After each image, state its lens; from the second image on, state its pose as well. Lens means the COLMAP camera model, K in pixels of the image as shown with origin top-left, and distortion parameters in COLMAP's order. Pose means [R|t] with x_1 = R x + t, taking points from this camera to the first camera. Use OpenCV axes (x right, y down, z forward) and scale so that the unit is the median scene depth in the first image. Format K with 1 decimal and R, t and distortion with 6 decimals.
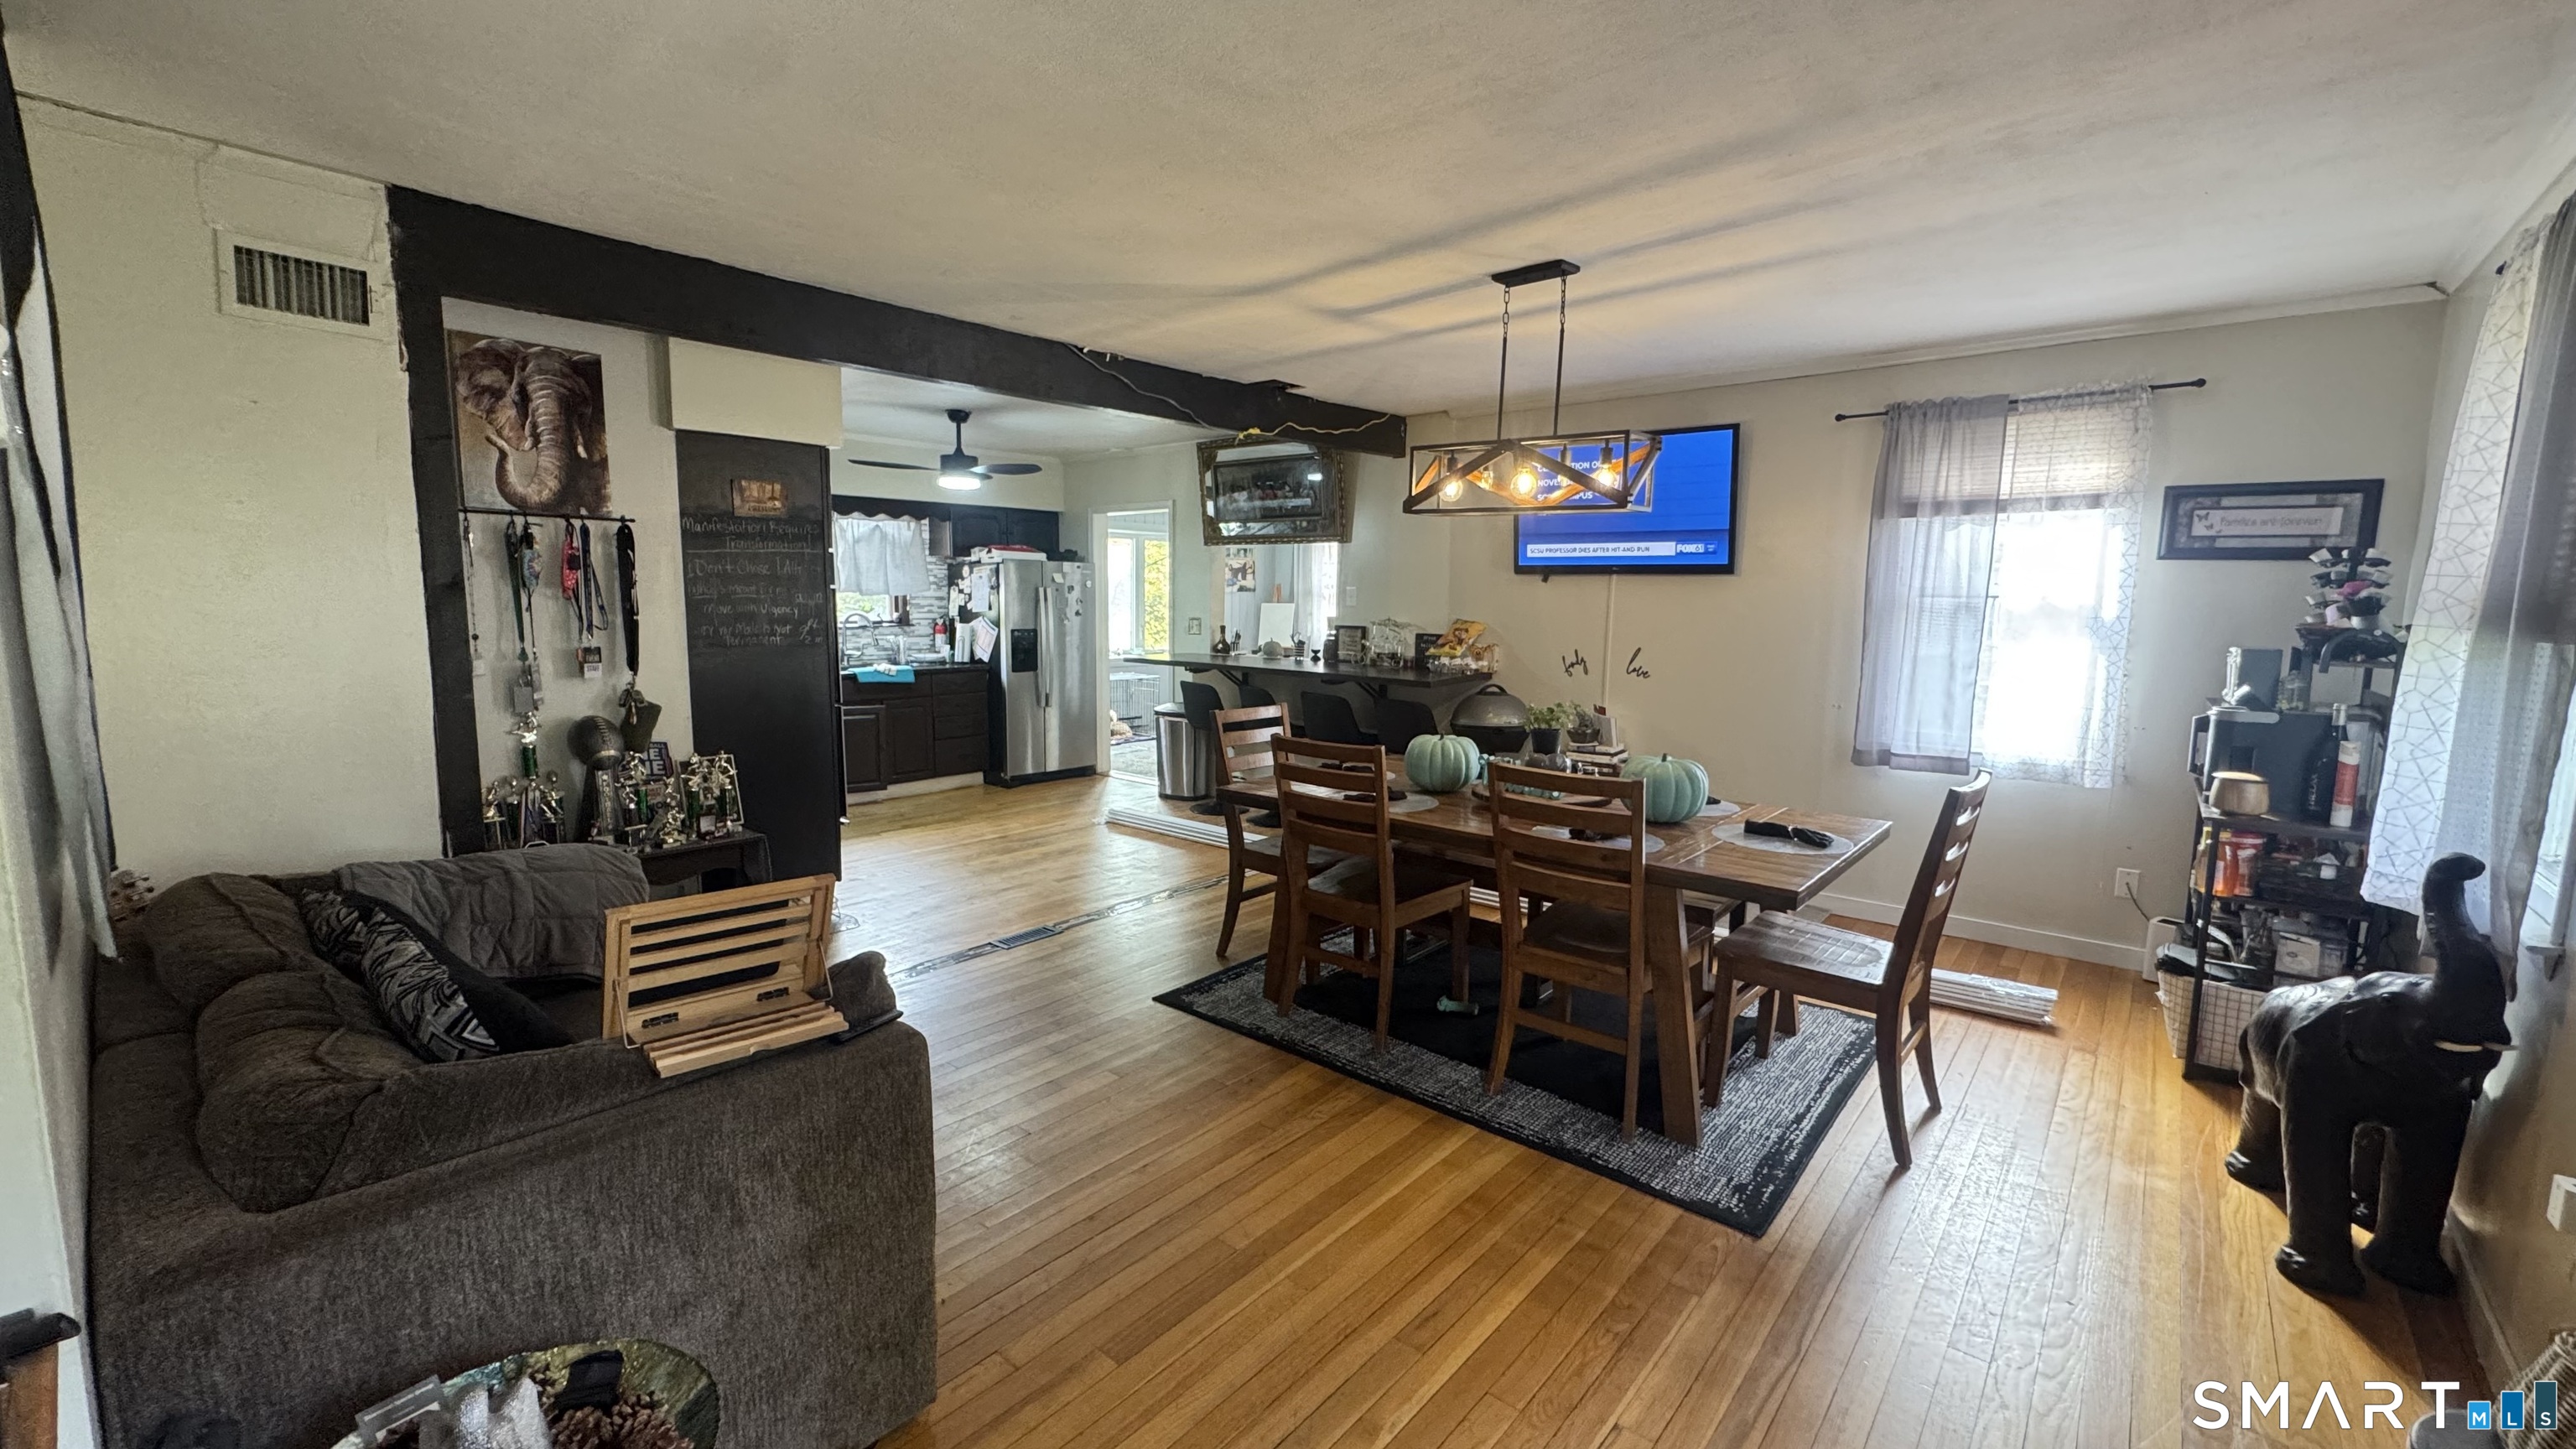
lens RADIAL K [[1036.1, 0, 1288.0], [0, 1036.1, 724.5], [0, 0, 1]] dist [-0.002884, -0.000183]
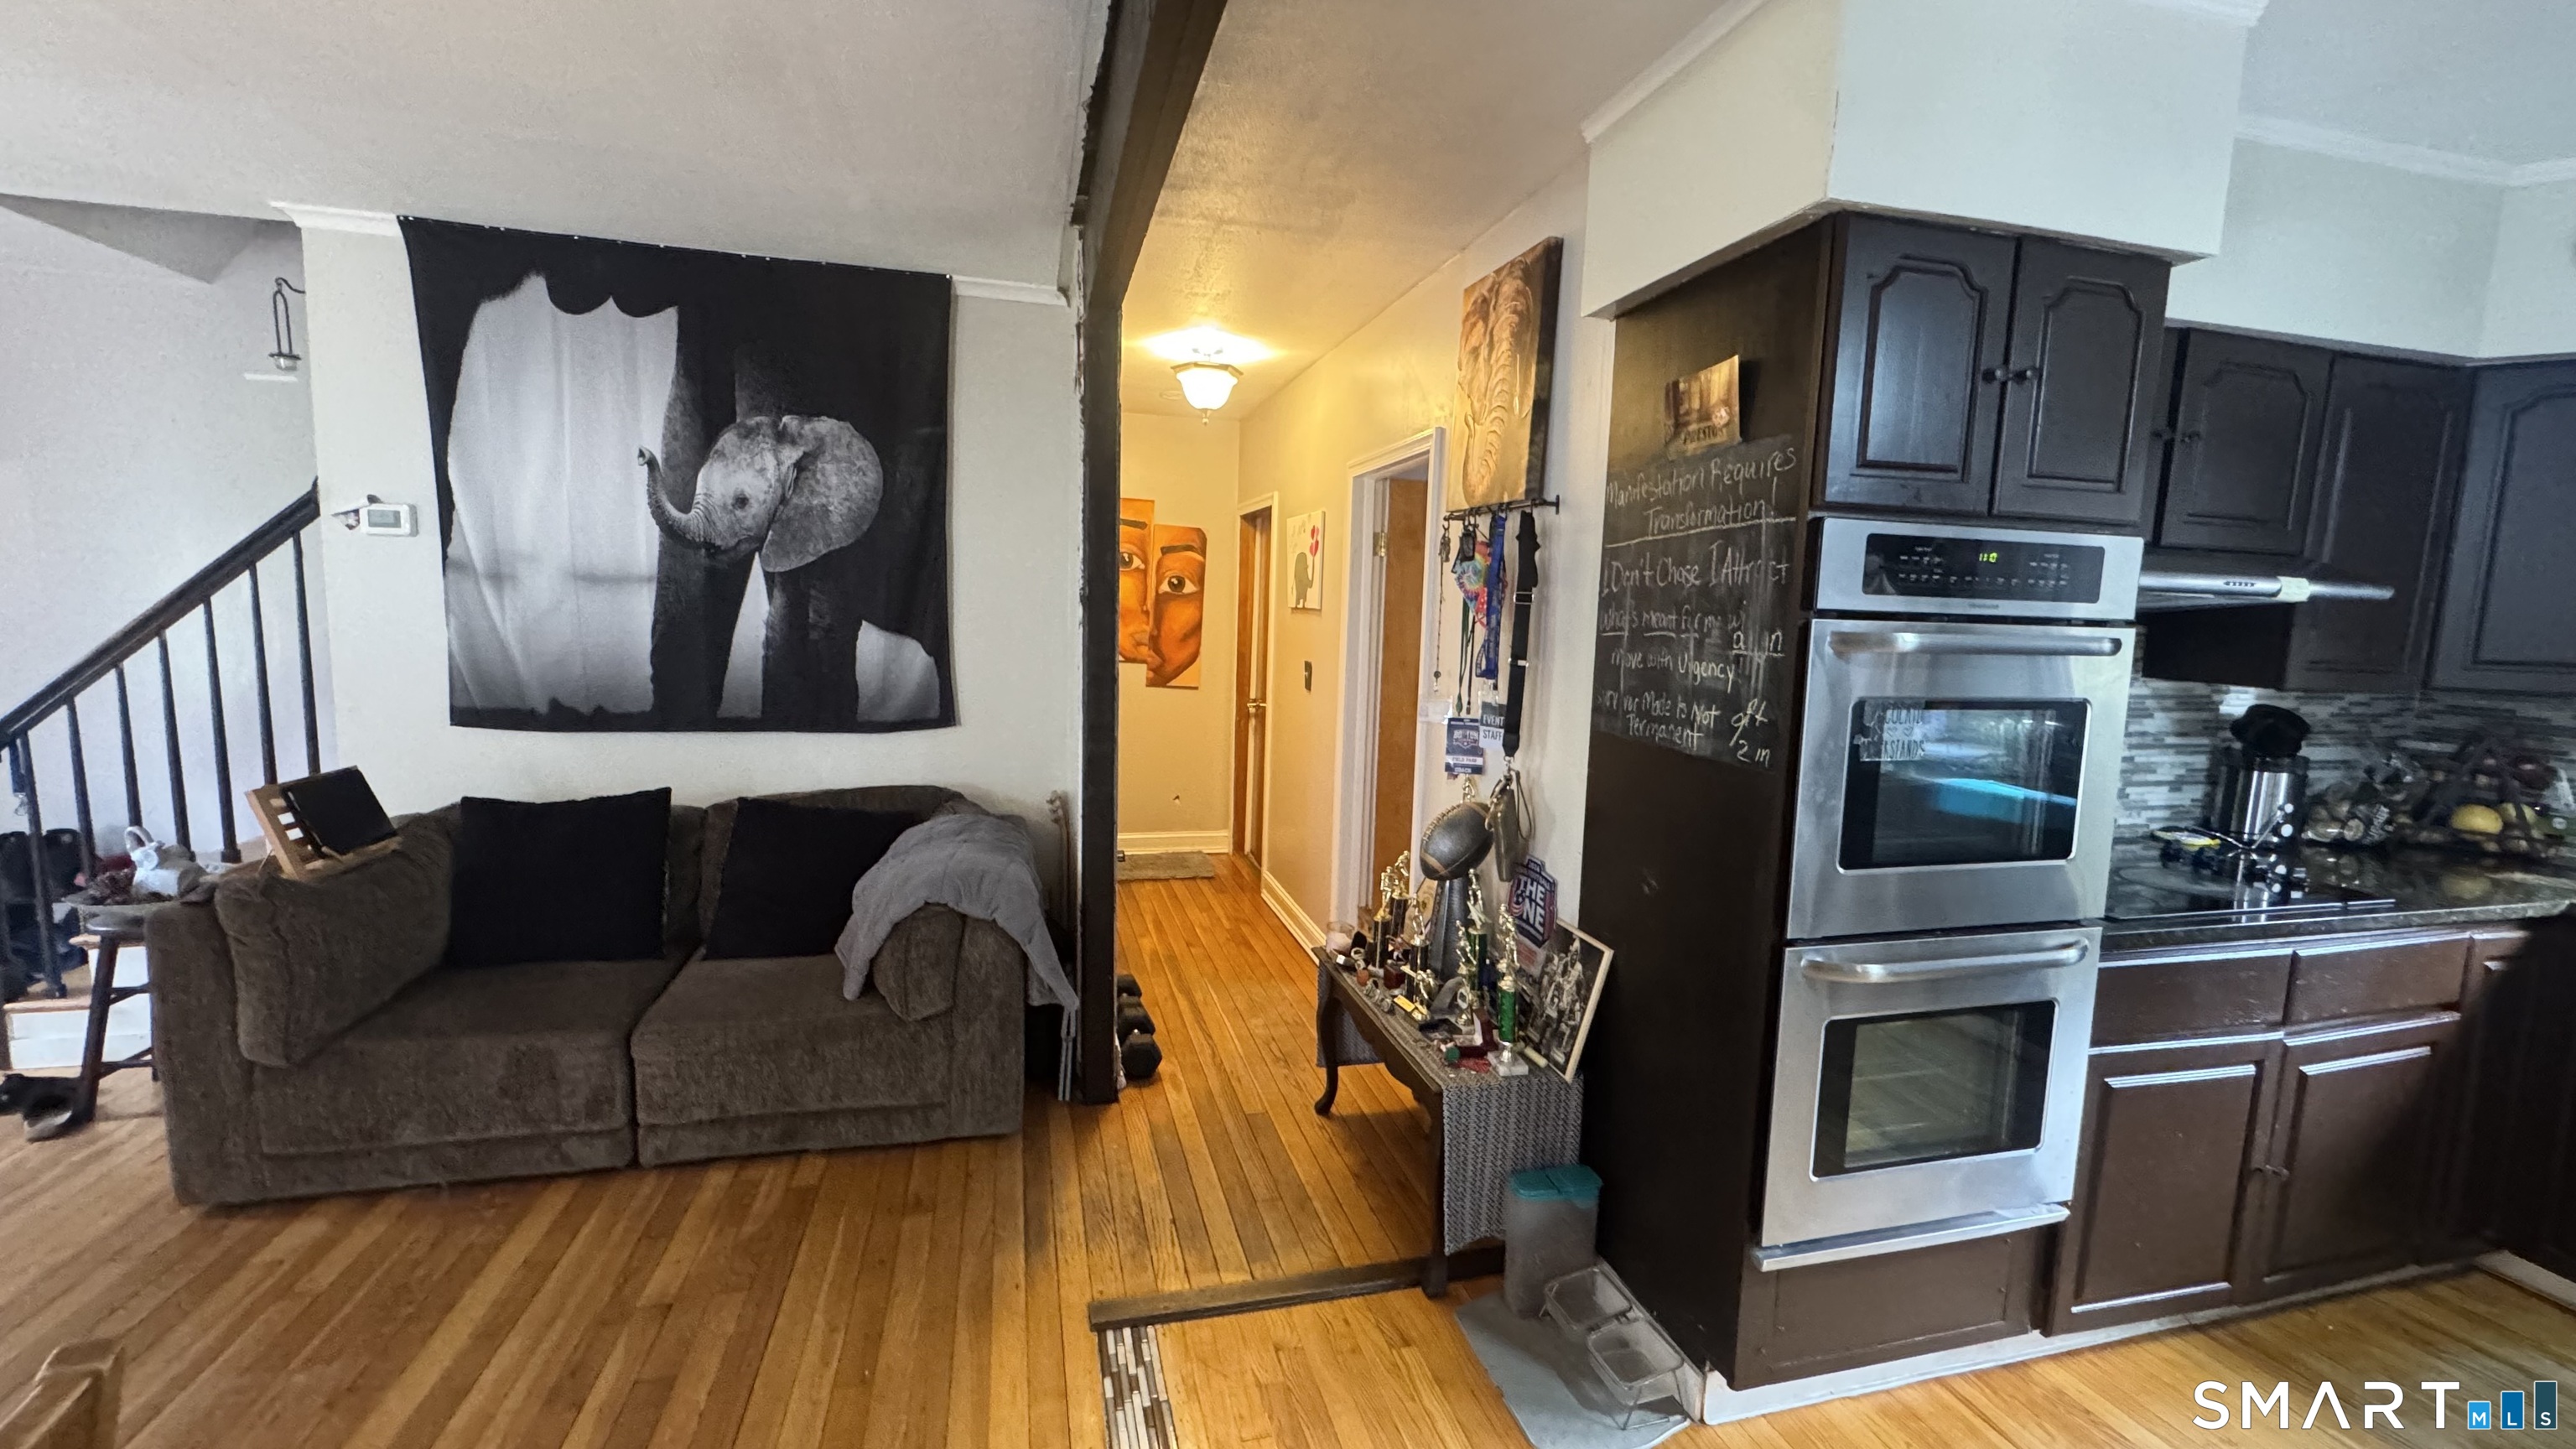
lens RADIAL K [[1036.1, 0, 1288.0], [0, 1036.1, 724.5], [0, 0, 1]] dist [-0.002884, -0.000183]
pose [[-0.570501, 0.066493, -0.818601, -0.036030], [-0.138520, 0.974648, 0.175706, -0.103708], [0.809531, 0.213633, -0.546827, 0.817855]]
